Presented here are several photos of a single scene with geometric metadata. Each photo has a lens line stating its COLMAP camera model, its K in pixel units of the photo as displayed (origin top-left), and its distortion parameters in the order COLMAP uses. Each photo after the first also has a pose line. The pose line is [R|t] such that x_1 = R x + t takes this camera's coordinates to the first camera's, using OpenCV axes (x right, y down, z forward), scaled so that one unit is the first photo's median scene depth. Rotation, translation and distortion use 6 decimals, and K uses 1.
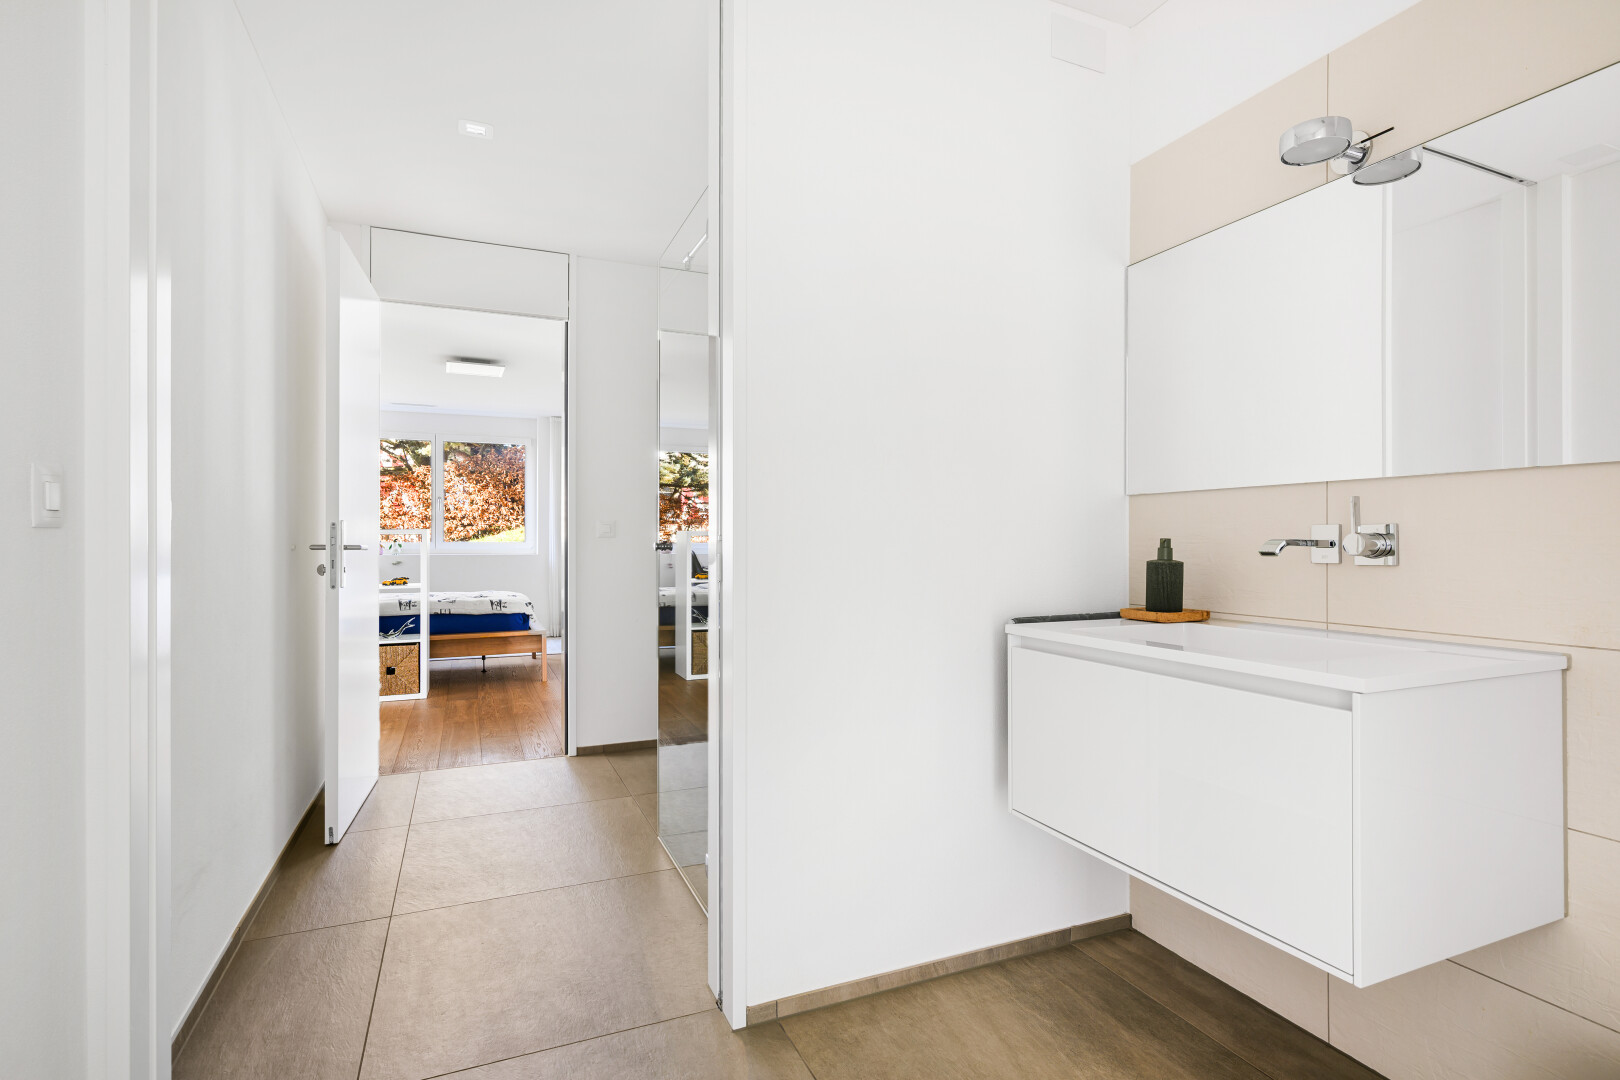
lens RADIAL K [[752.4, 0, 805.2], [0, 752.4, 548.9], [0, 0, 1]] dist [0.002208, 0.000097]
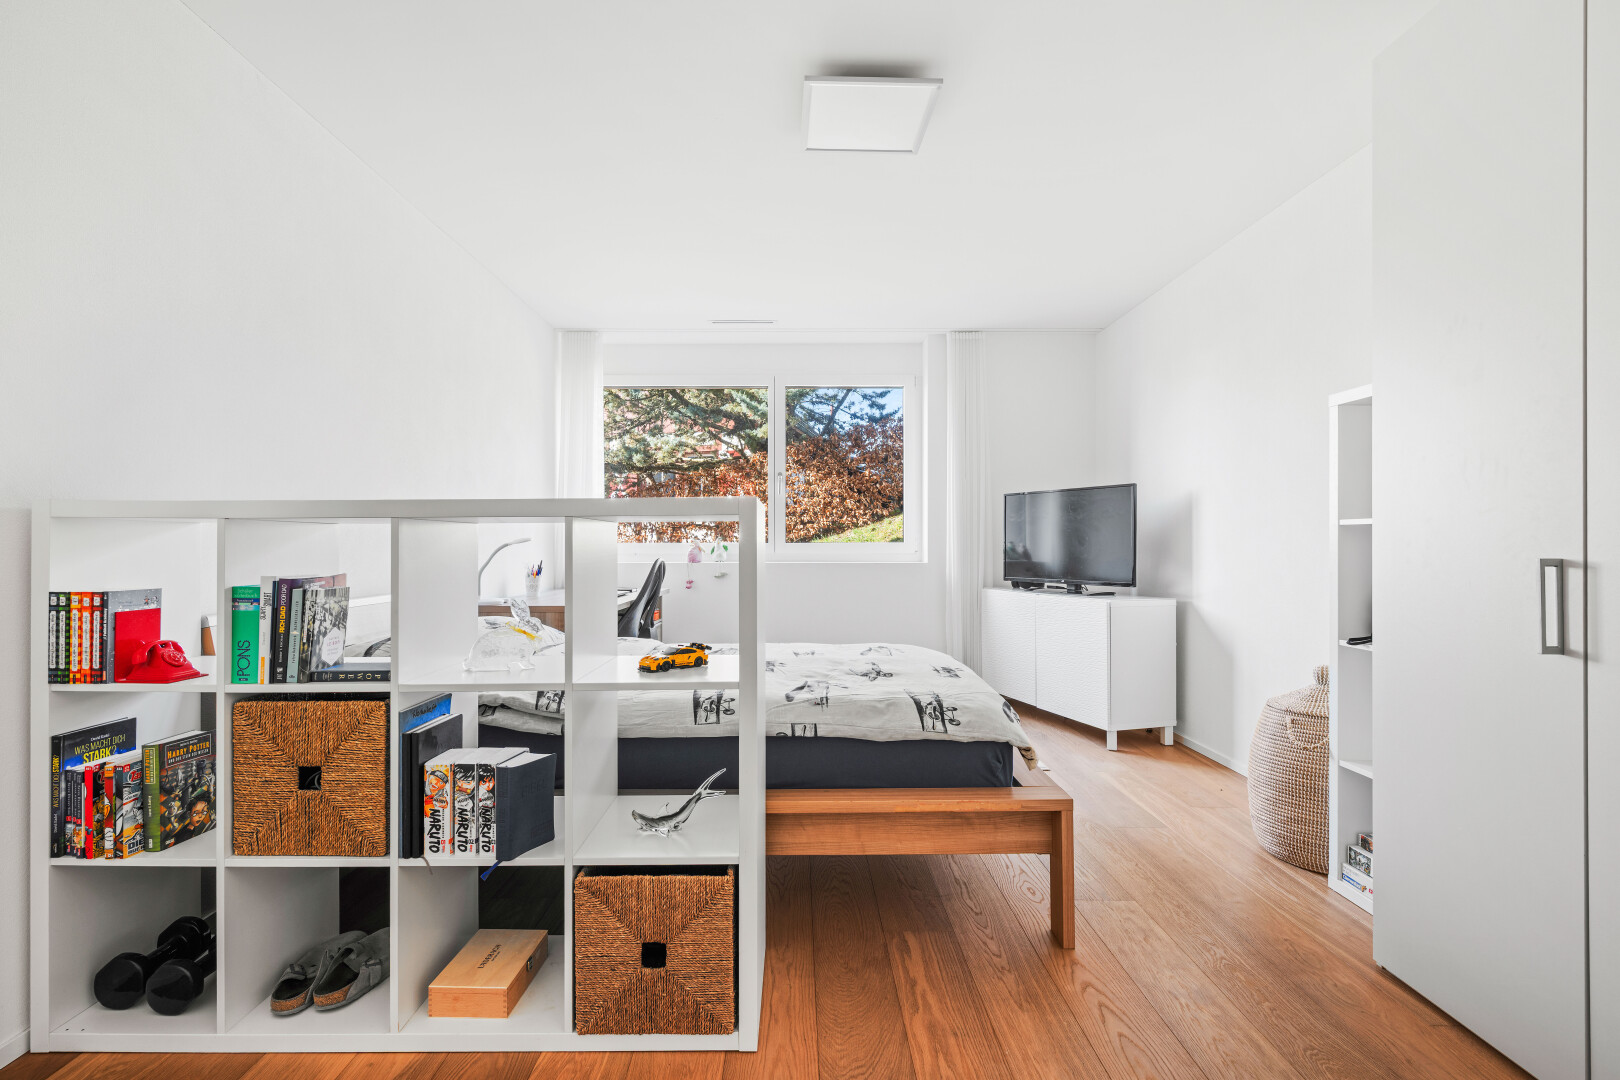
lens RADIAL K [[739.7, 0, 810.2], [0, 739.7, 541.8], [0, 0, 1]] dist [0.001734, 0.000880]
pose [[0.920024, -0.000707, -0.391860, -0.139991], [-0.003872, 0.999933, -0.010893, -0.002032], [0.391842, 0.011539, 0.919960, 0.279953]]
